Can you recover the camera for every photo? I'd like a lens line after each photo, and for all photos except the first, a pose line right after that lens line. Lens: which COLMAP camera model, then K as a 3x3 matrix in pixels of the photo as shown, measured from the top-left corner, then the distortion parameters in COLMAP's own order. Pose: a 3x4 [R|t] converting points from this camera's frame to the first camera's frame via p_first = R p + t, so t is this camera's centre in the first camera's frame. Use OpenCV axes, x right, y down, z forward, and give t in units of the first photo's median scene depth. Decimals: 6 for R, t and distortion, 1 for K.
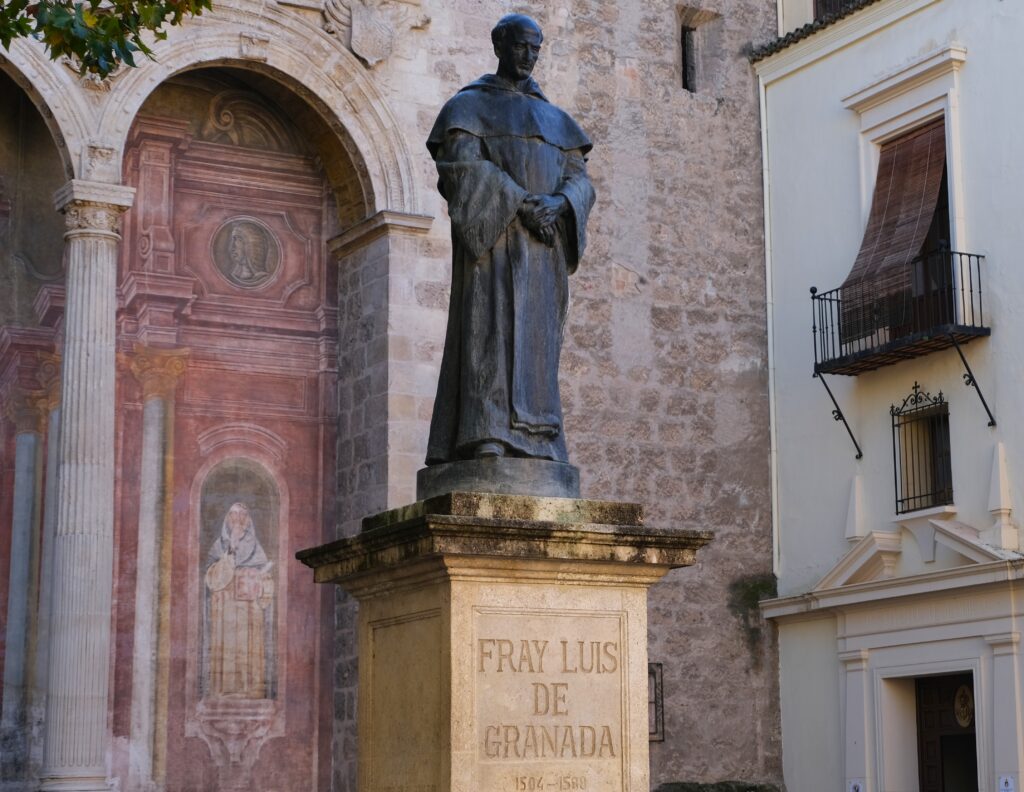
lens RADIAL K [[1847.8, 0, 512.7], [0, 1847.8, 396.2], [0, 0, 1]] dist [-0.002534, 0.000000]
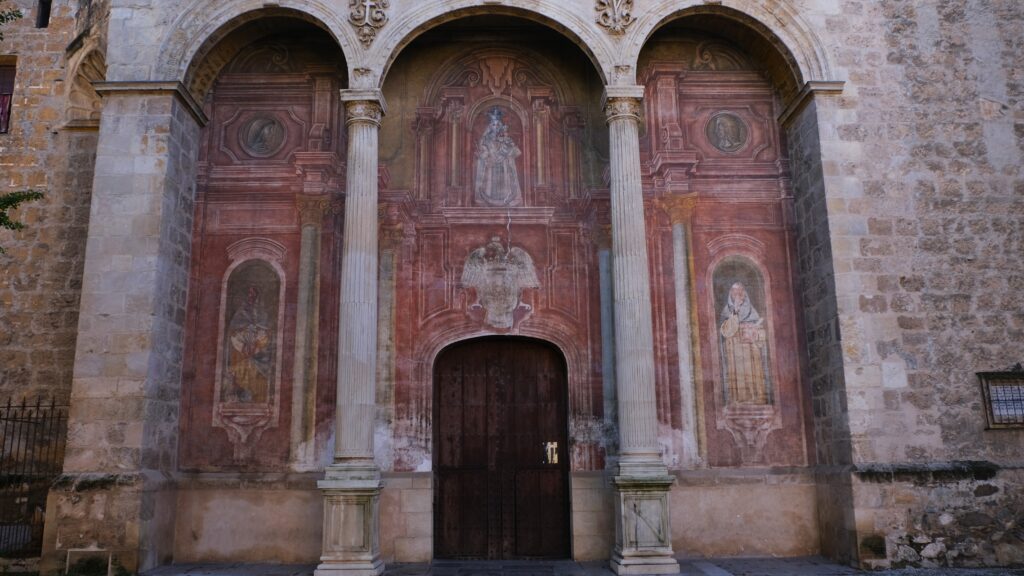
lens RADIAL K [[816.7, 0, 510.4], [0, 816.7, 241.3], [0, 0, 1]] dist [-0.030636, 0.020872]
pose [[0.892556, -0.110162, -0.437273, -0.009935], [0.084970, 0.993417, -0.076832, 0.060154], [0.442858, 0.031421, 0.896041, 0.275569]]
